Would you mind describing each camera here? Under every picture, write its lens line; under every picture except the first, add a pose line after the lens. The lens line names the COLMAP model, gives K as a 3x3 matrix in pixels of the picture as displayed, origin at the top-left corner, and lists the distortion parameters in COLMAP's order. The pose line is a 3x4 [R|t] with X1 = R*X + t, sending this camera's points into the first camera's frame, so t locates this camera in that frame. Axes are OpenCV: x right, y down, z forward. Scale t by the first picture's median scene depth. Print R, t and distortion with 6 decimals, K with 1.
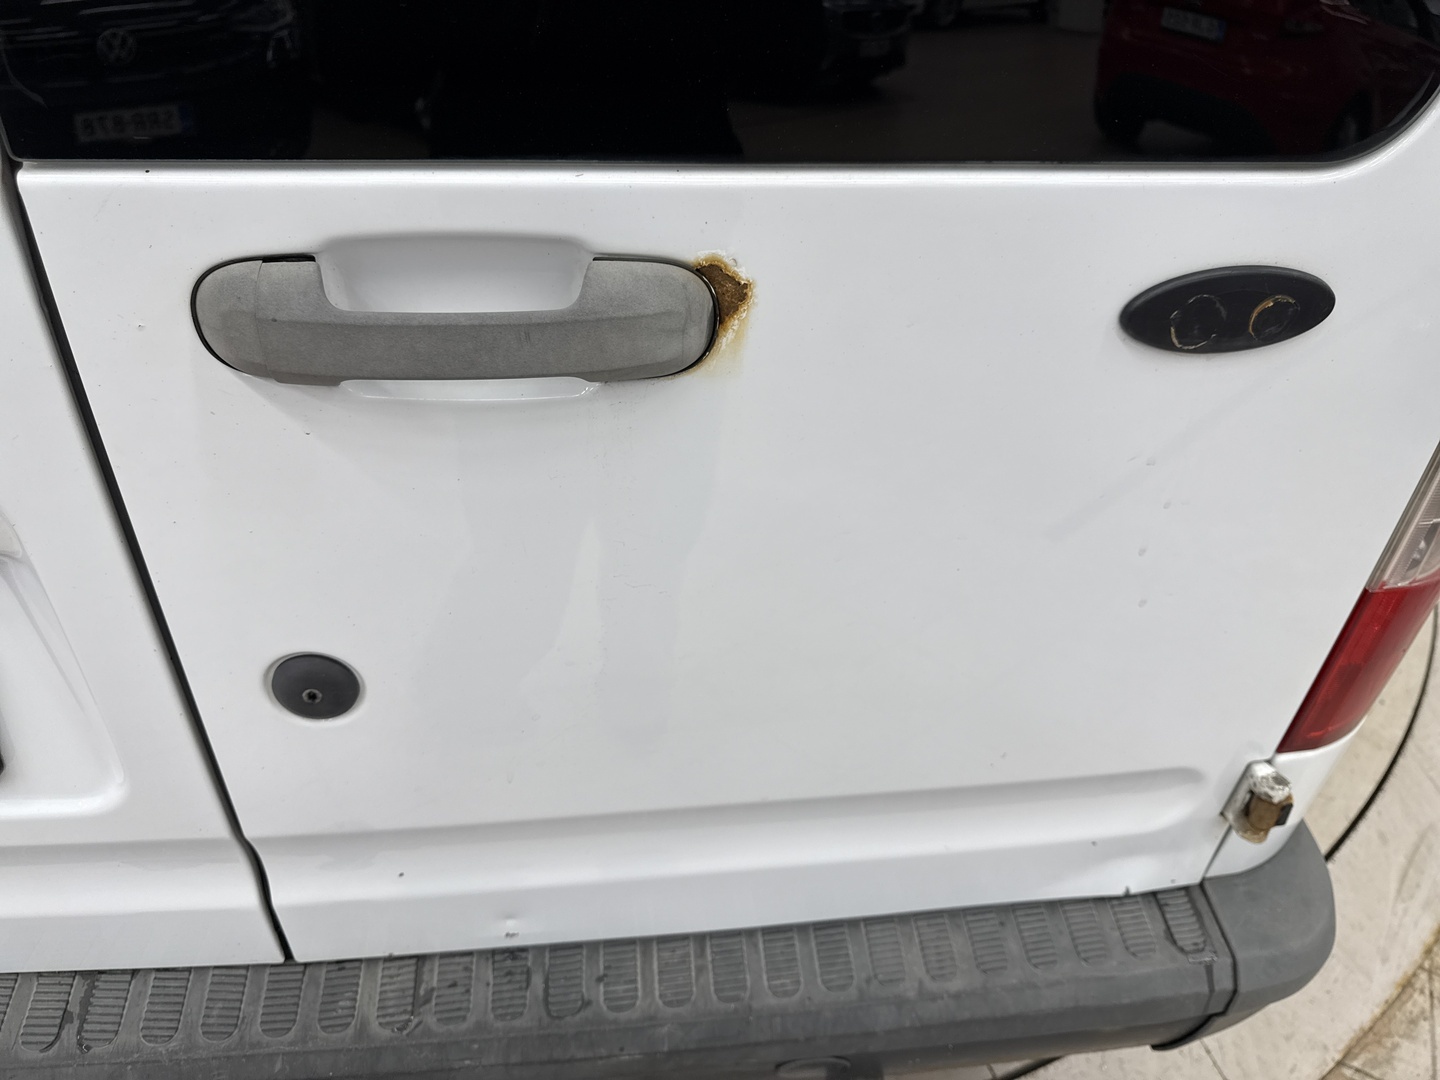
lens RADIAL K [[1119.8, 0, 720.2], [0, 1119.8, 572.4], [0, 0, 1]] dist [-0.035425, -0.000235]
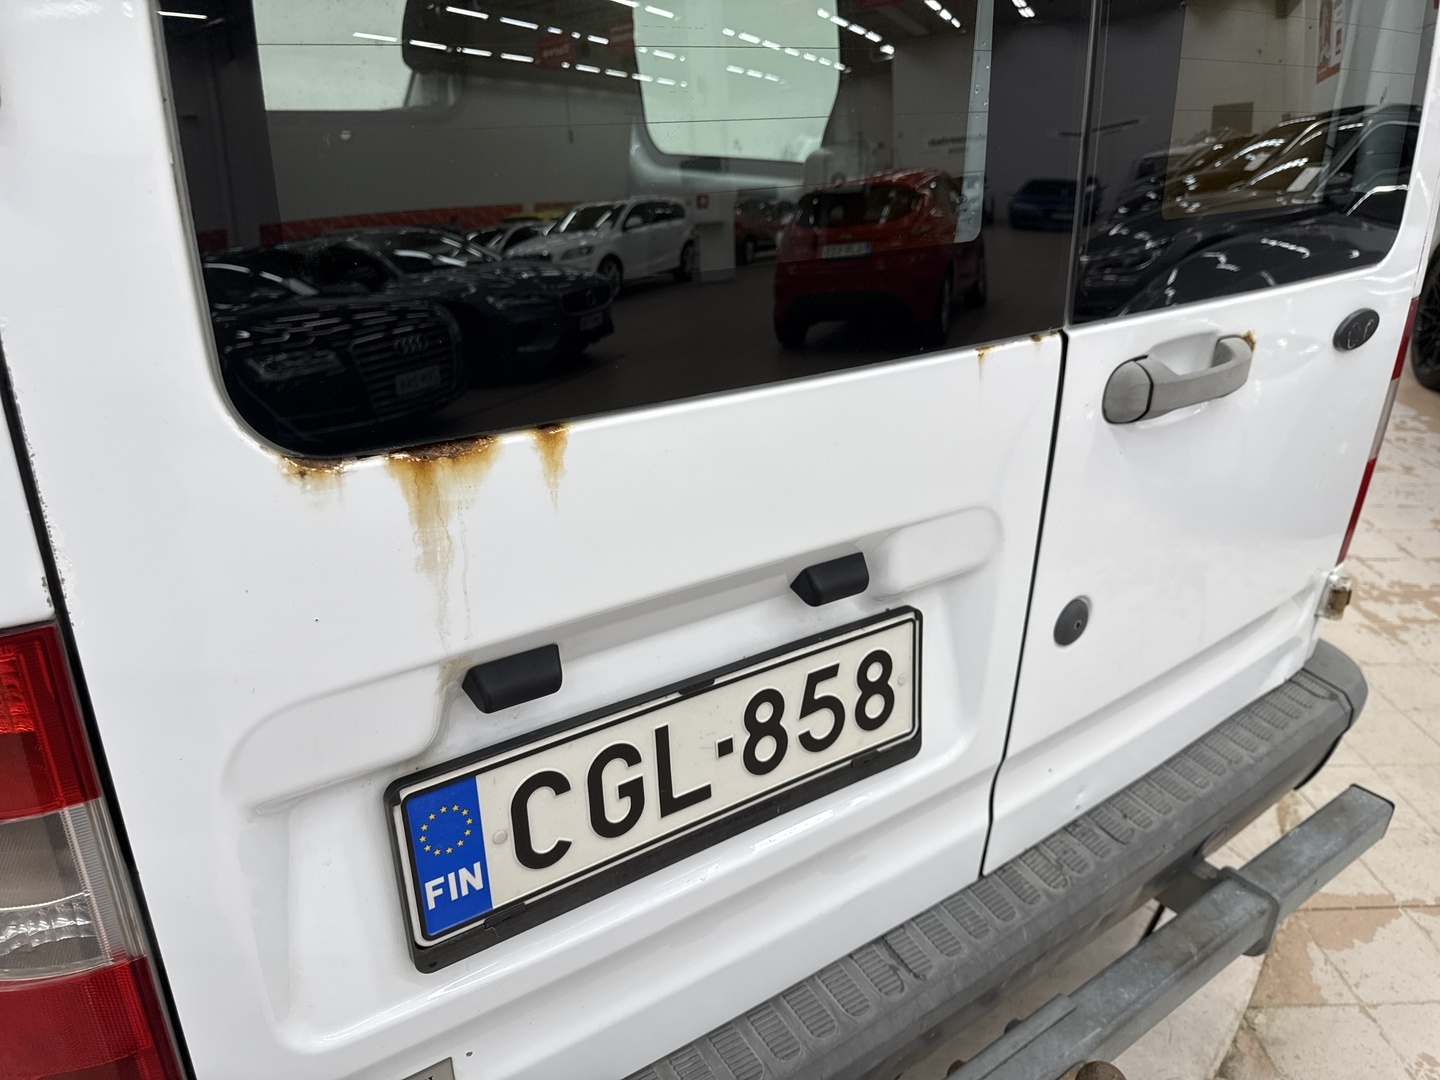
lens RADIAL K [[1009.2, 0, 720.0], [0, 1009.2, 540.0], [0, 0, 1]] dist [-0.039069, -0.001042]
pose [[0.875162, -0.244161, 0.417705, -1.112354], [0.334111, 0.929408, -0.156752, 0.034529], [-0.349946, 0.276743, 0.894959, -0.166763]]
